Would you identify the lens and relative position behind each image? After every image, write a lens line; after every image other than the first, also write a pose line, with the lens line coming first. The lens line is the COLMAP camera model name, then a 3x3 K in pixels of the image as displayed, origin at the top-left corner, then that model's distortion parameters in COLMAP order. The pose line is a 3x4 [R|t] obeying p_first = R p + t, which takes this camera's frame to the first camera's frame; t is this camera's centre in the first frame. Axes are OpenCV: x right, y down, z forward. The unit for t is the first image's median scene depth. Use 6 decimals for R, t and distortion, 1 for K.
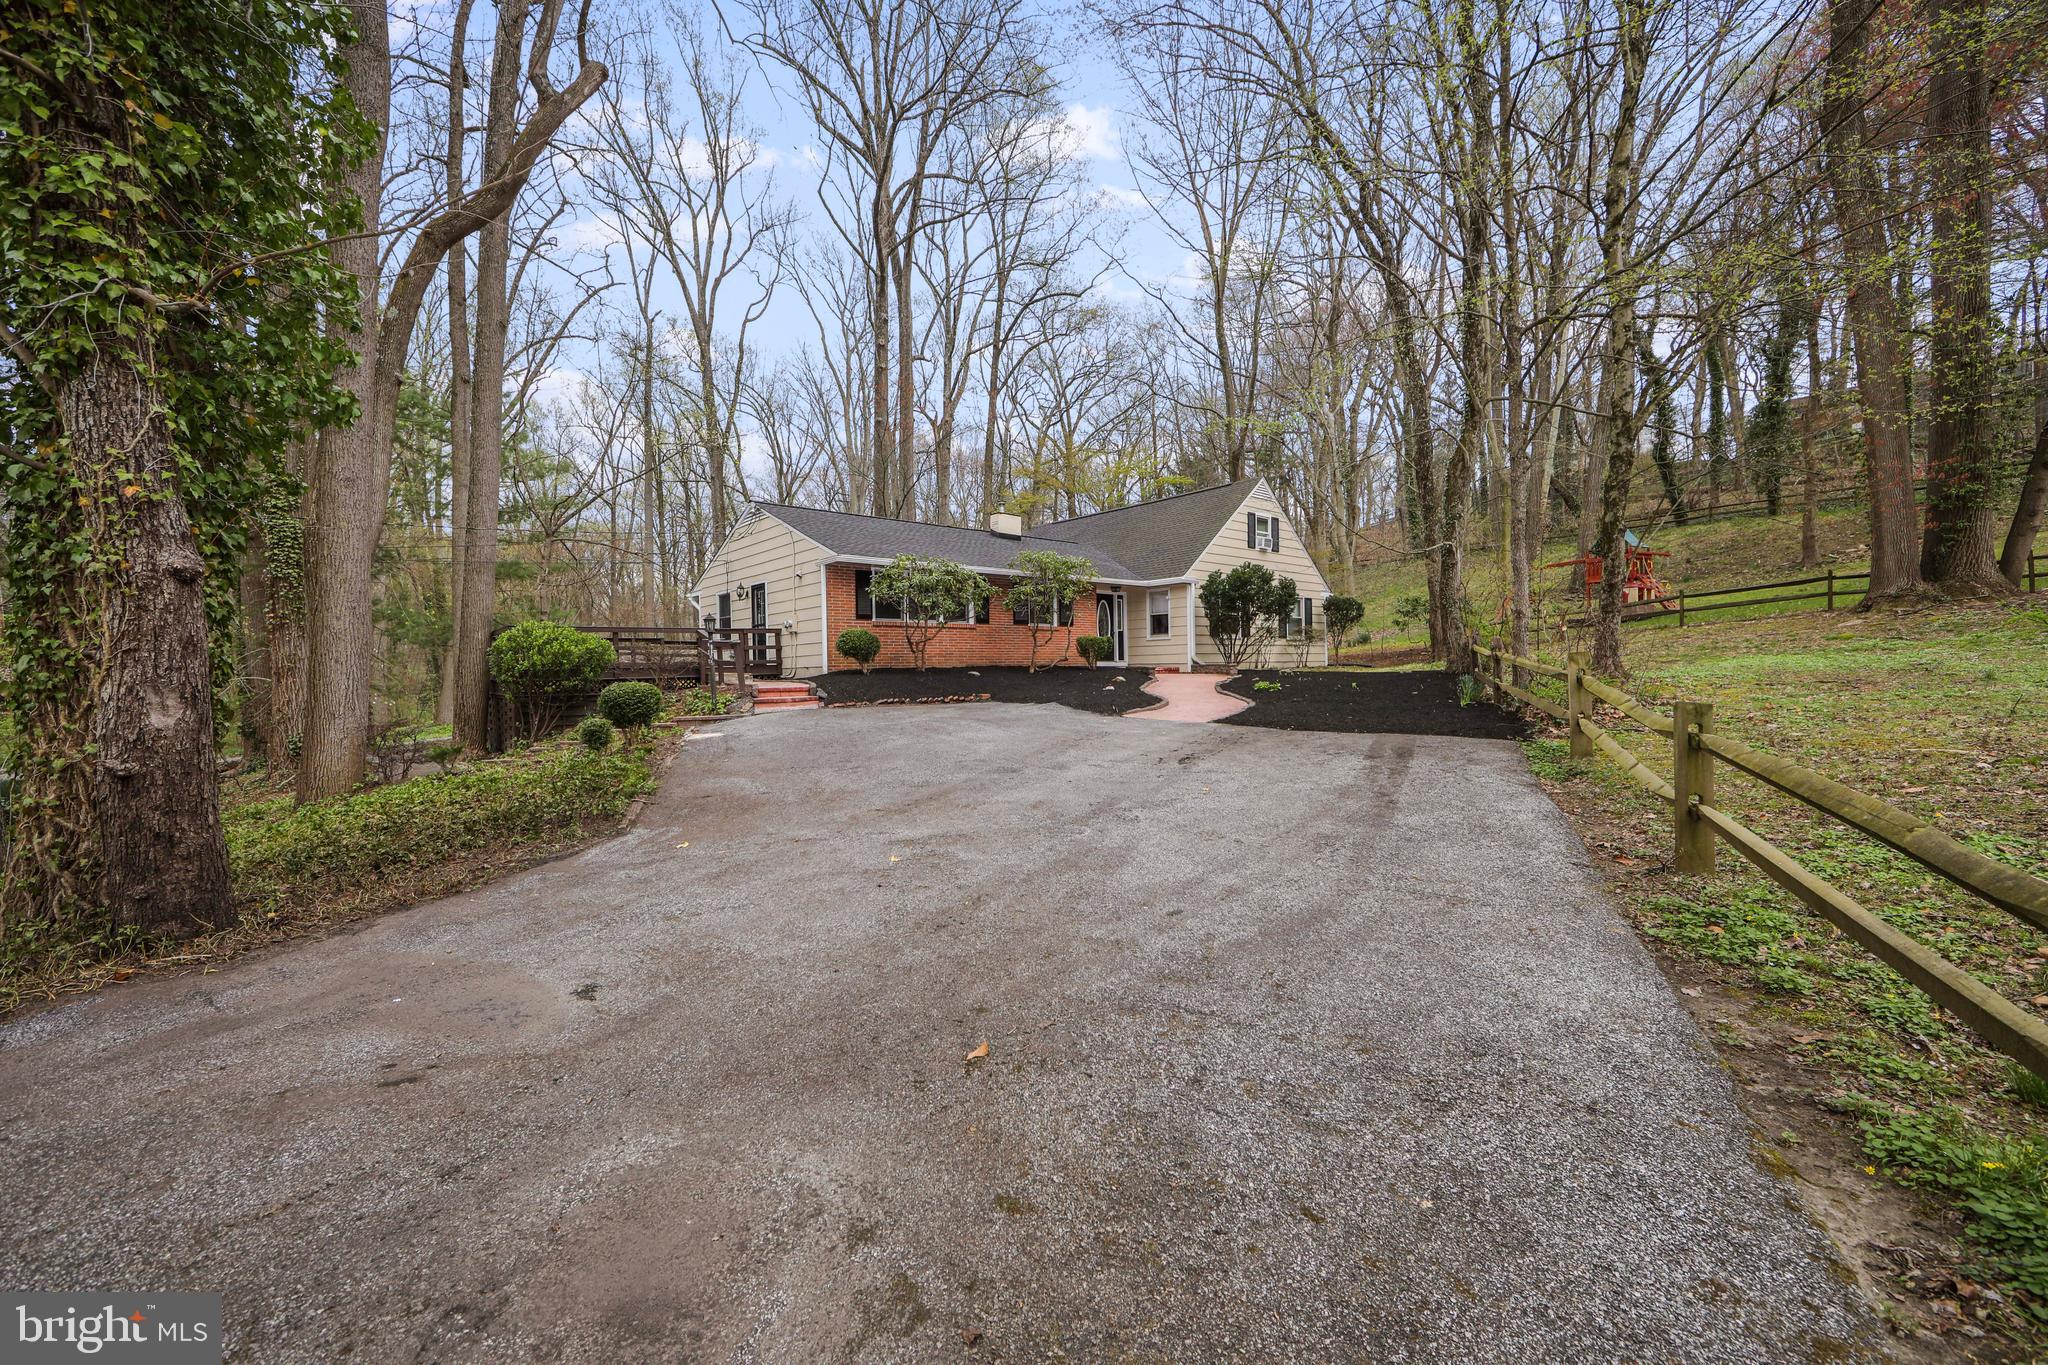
lens RADIAL K [[805.1, 0, 1014.9], [0, 805.1, 677.3], [0, 0, 1]] dist [-0.006740, 0.001041]
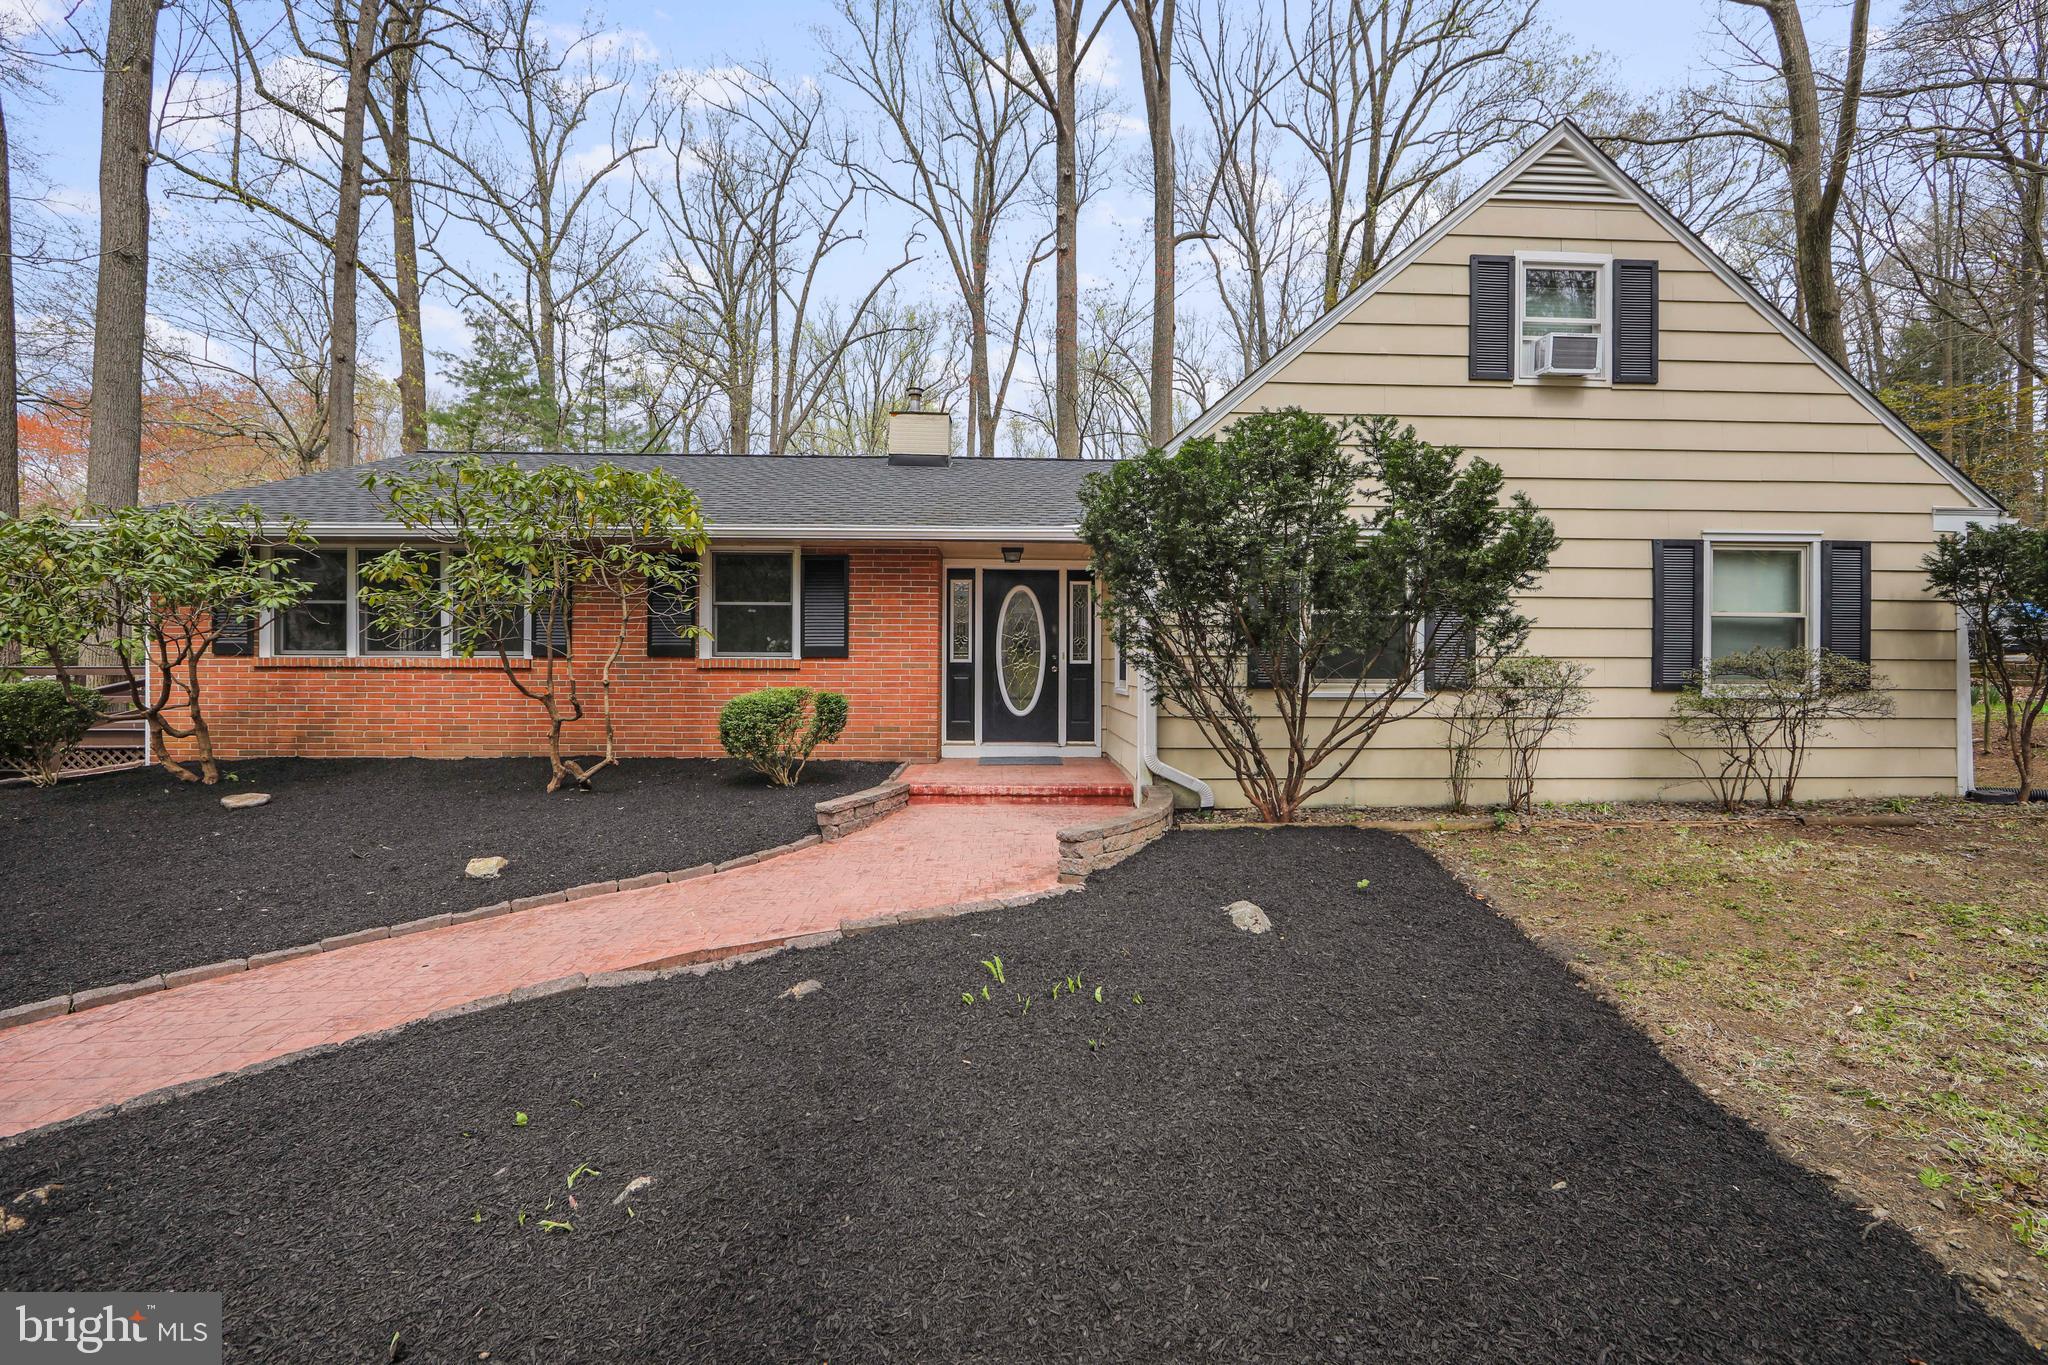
lens RADIAL K [[805.1, 0, 1026.5], [0, 805.1, 676.0], [0, 0, 1]] dist [-0.006740, 0.001041]
pose [[0.786758, 0.024370, -0.616780, 0.368419], [-0.022032, 0.999692, 0.011396, -0.059081], [0.616868, 0.004623, 0.787053, 0.724155]]
